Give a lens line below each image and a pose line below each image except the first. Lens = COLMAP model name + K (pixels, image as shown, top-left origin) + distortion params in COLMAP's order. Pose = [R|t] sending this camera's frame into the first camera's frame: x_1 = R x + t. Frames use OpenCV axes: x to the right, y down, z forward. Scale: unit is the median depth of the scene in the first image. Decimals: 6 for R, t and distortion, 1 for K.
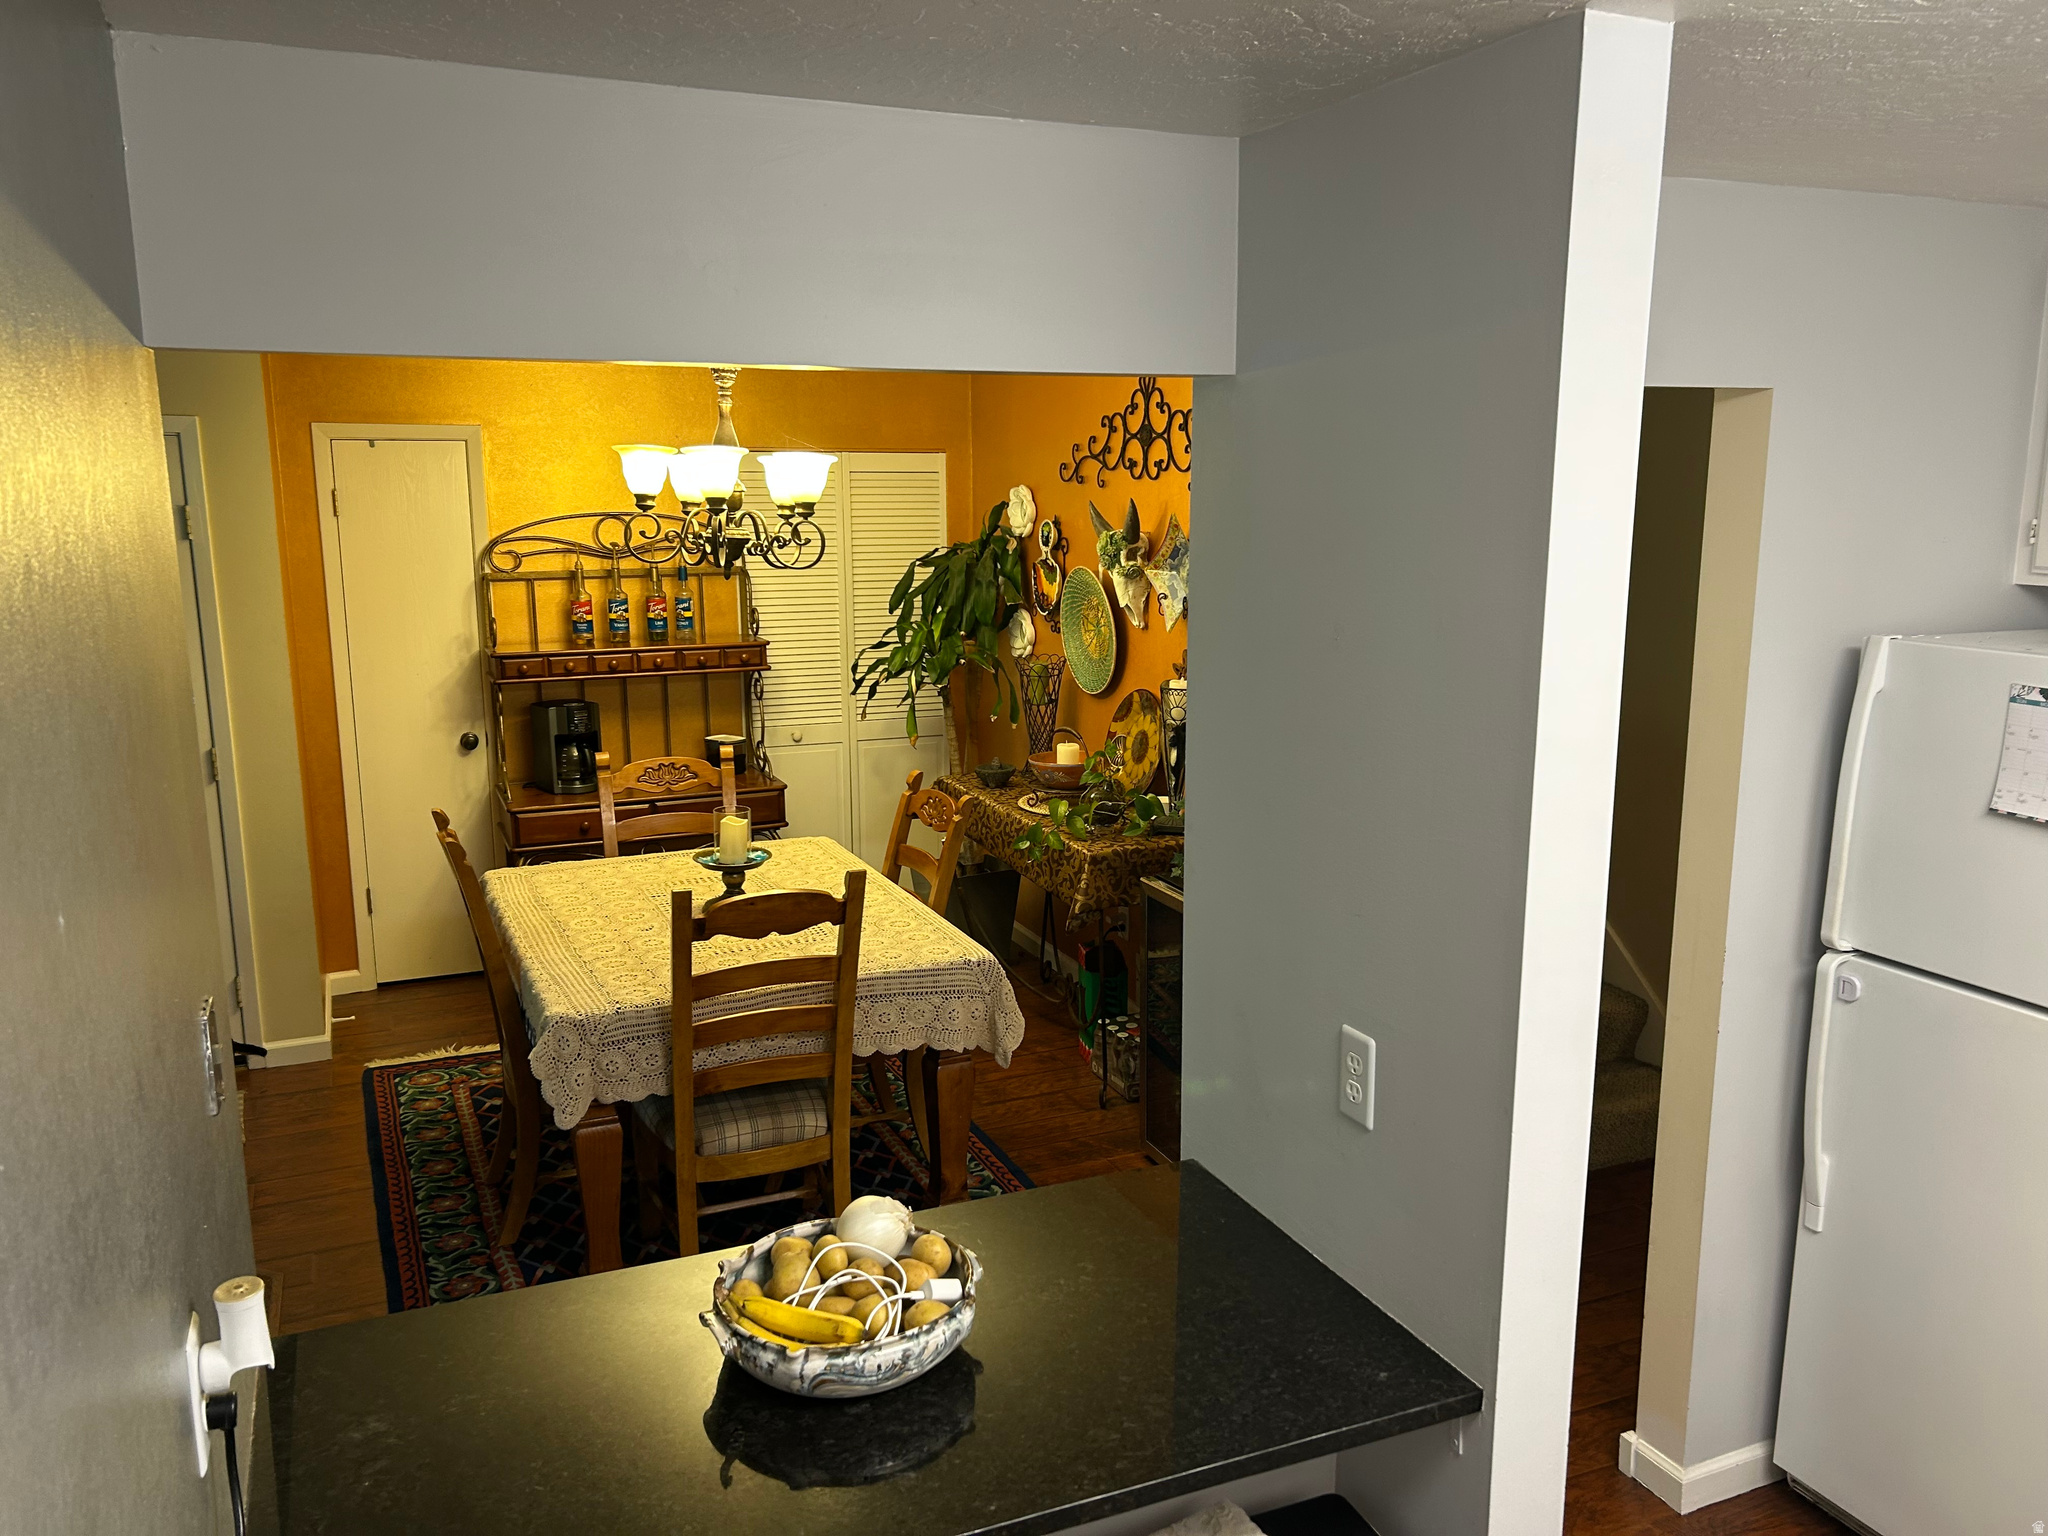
lens RADIAL K [[1539.4, 0, 1009.1], [0, 1539.4, 775.0], [0, 0, 1]] dist [0.029011, -0.025004]
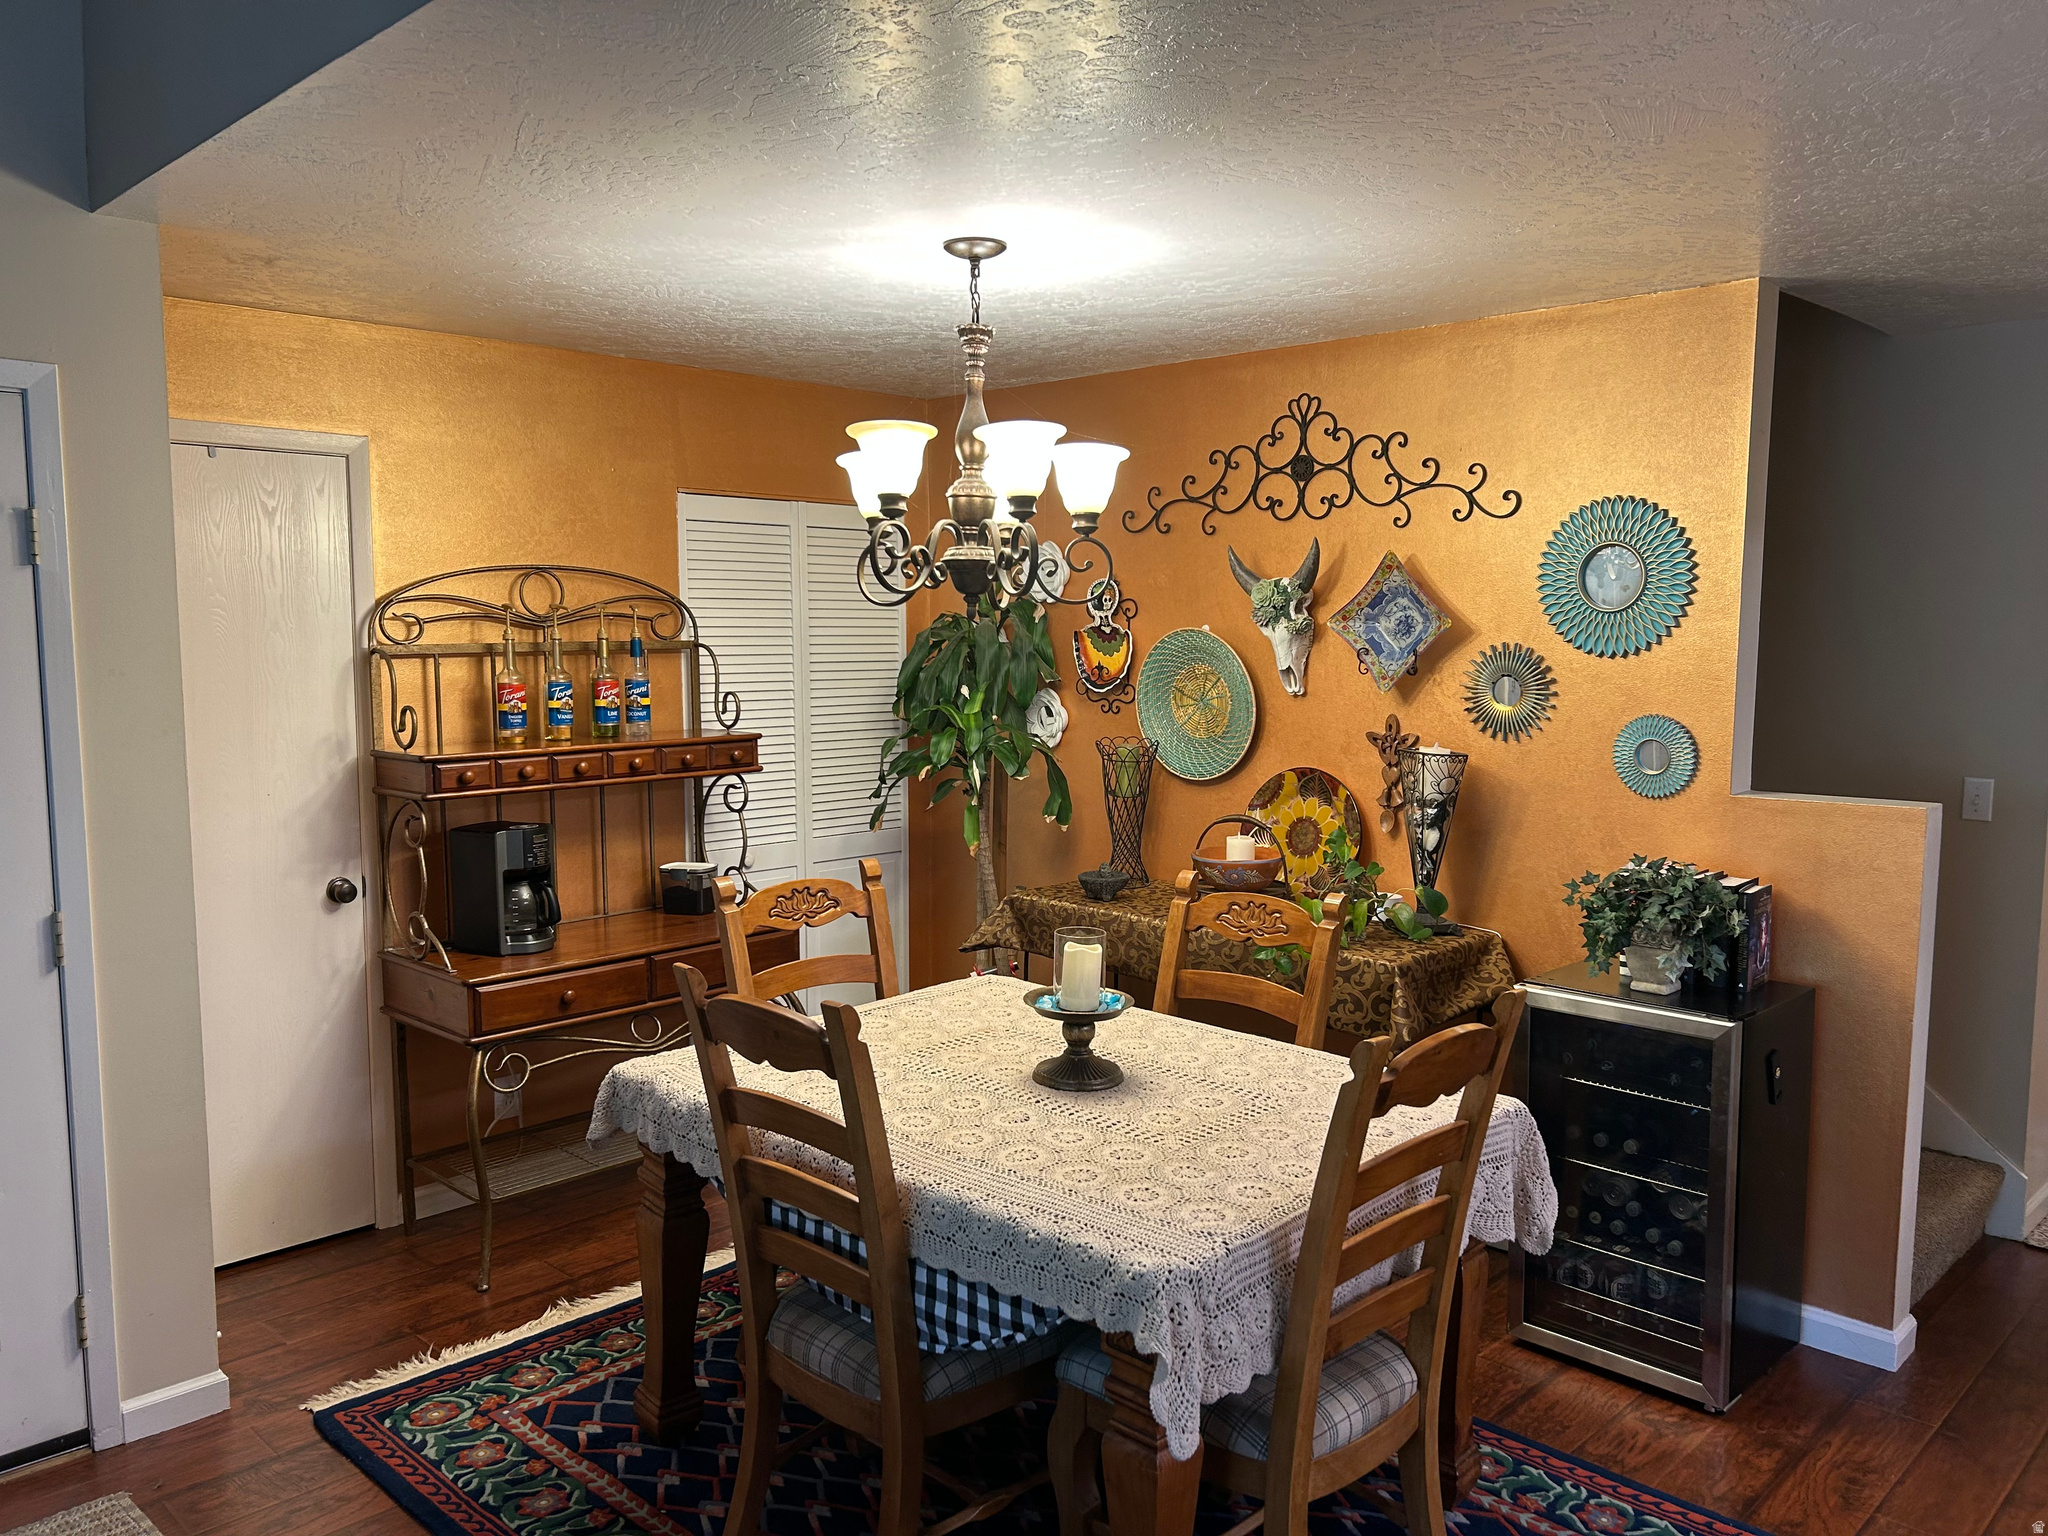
lens RADIAL K [[1539.4, 0, 1027.8], [0, 1539.4, 765.6], [0, 0, 1]] dist [0.029011, -0.025004]
pose [[0.926781, -0.034365, 0.374028, -0.340599], [0.071218, 0.993819, -0.085158, 0.003534], [-0.368790, 0.105560, 0.923499, 0.263217]]
